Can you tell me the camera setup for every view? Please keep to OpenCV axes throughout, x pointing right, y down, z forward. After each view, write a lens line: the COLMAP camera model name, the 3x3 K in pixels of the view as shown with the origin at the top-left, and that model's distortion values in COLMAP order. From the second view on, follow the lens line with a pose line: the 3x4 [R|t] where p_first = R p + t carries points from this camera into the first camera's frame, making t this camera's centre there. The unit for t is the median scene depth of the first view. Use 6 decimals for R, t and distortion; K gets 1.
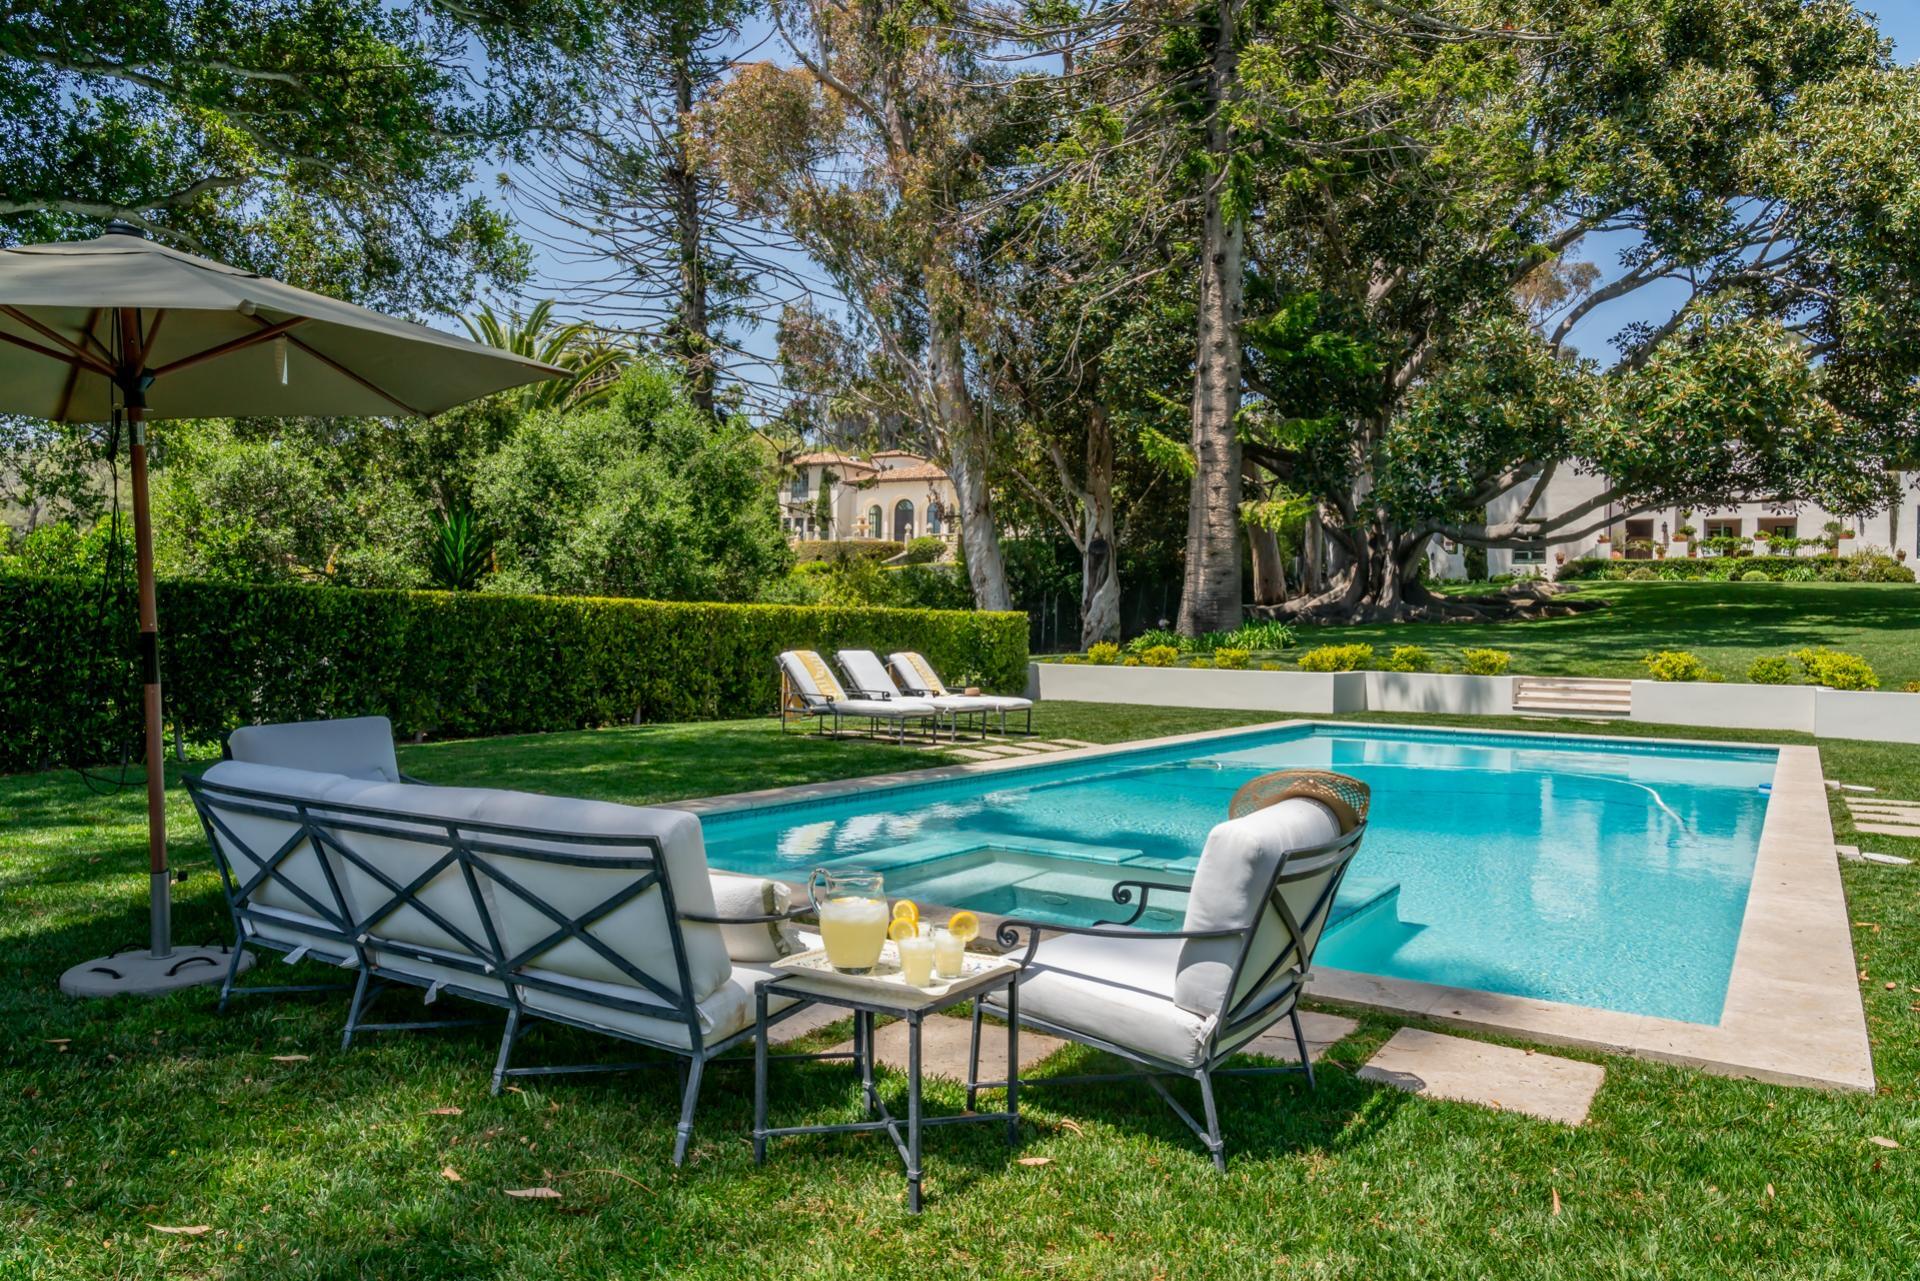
lens RADIAL K [[1318.9, 0, 973.4], [0, 1318.9, 641.1], [0, 0, 1]] dist [-0.009540, -0.005422]
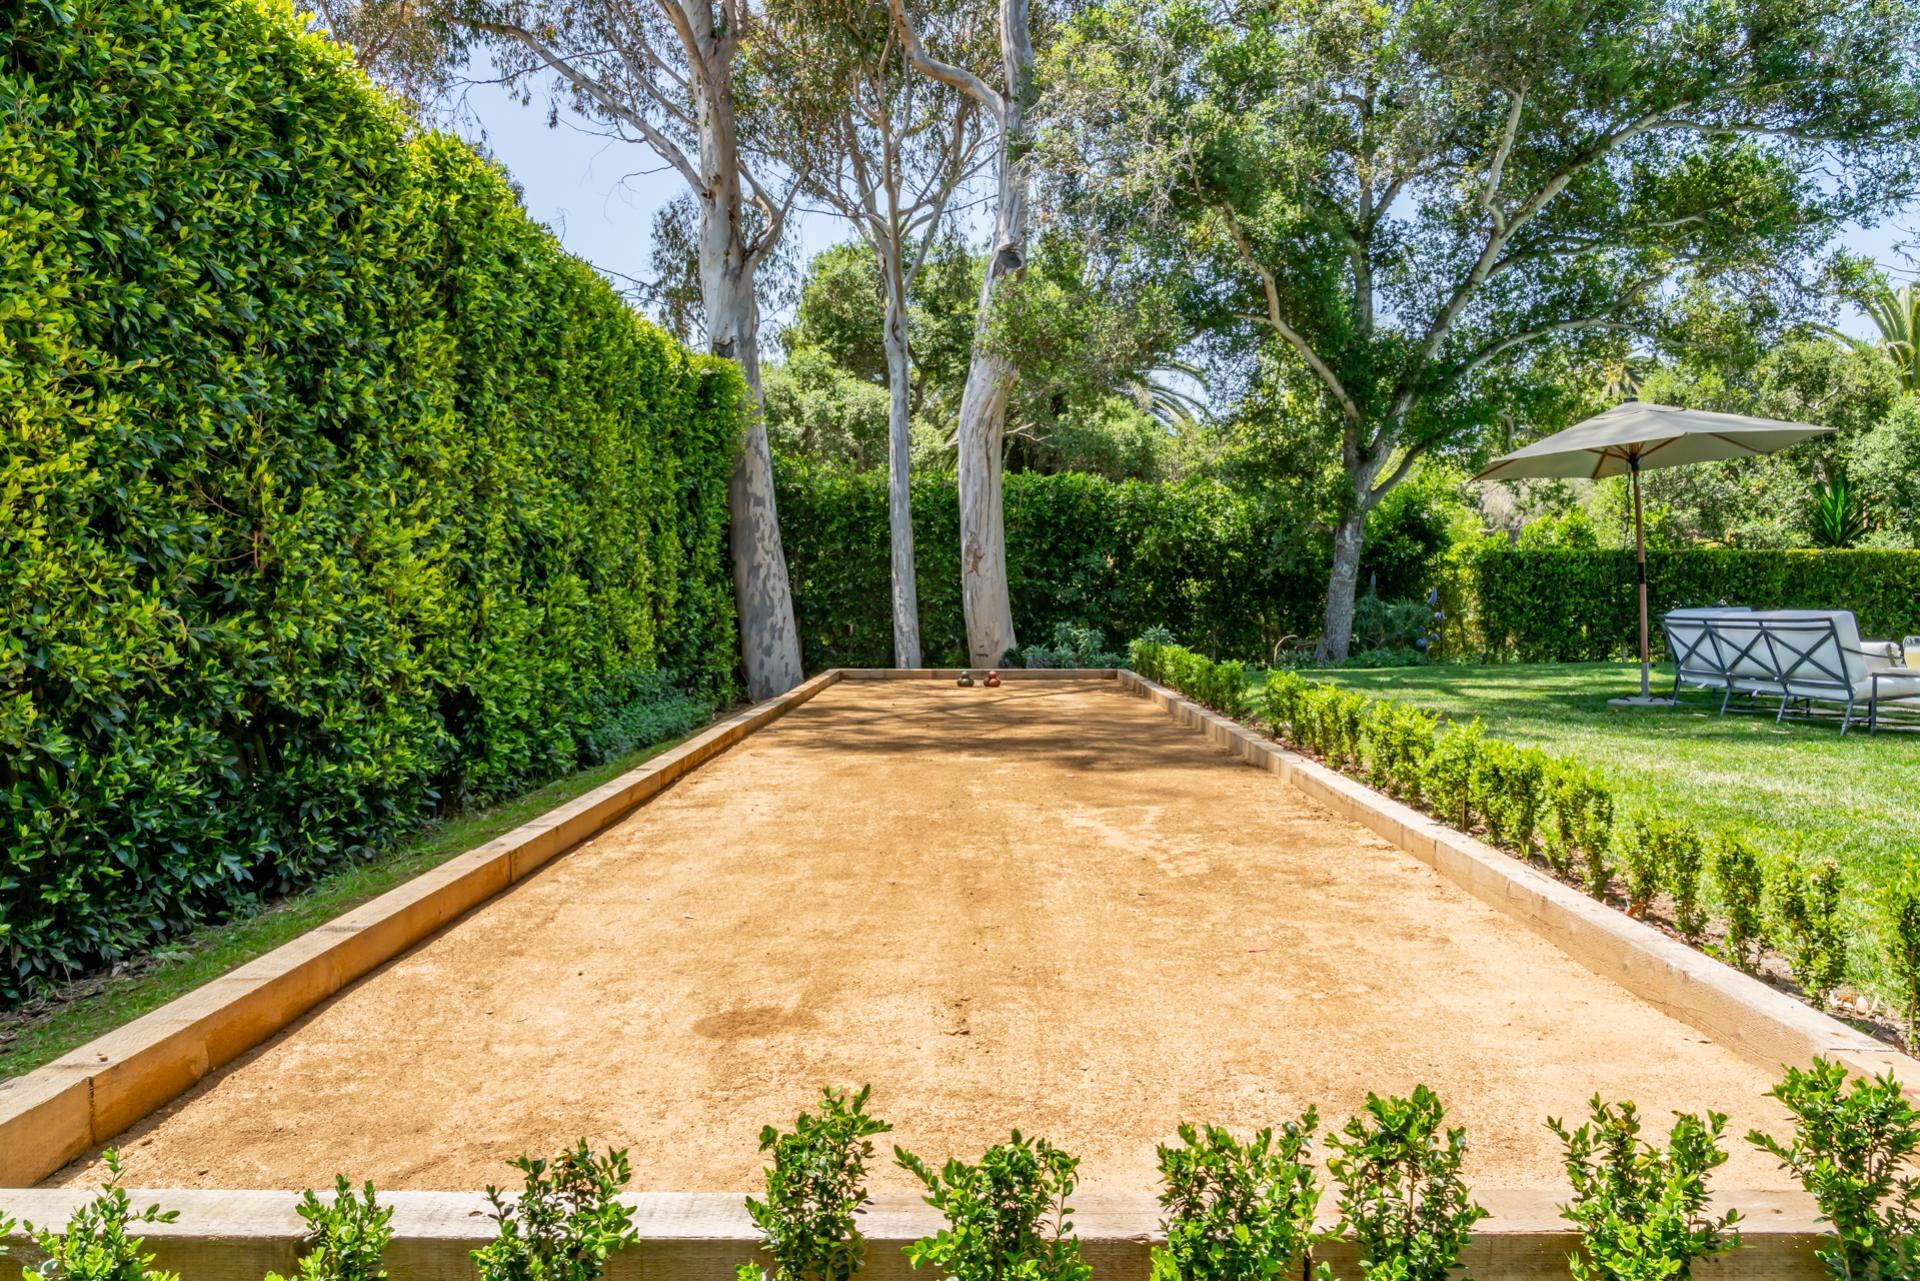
lens RADIAL K [[1318.9, 0, 973.4], [0, 1318.9, 641.1], [0, 0, 1]] dist [-0.009540, -0.005422]
pose [[0.557106, 0.008893, -0.830394, 0.201986], [0.006383, 0.999867, 0.014990, 0.026674], [0.830417, -0.013651, 0.556975, -0.395806]]
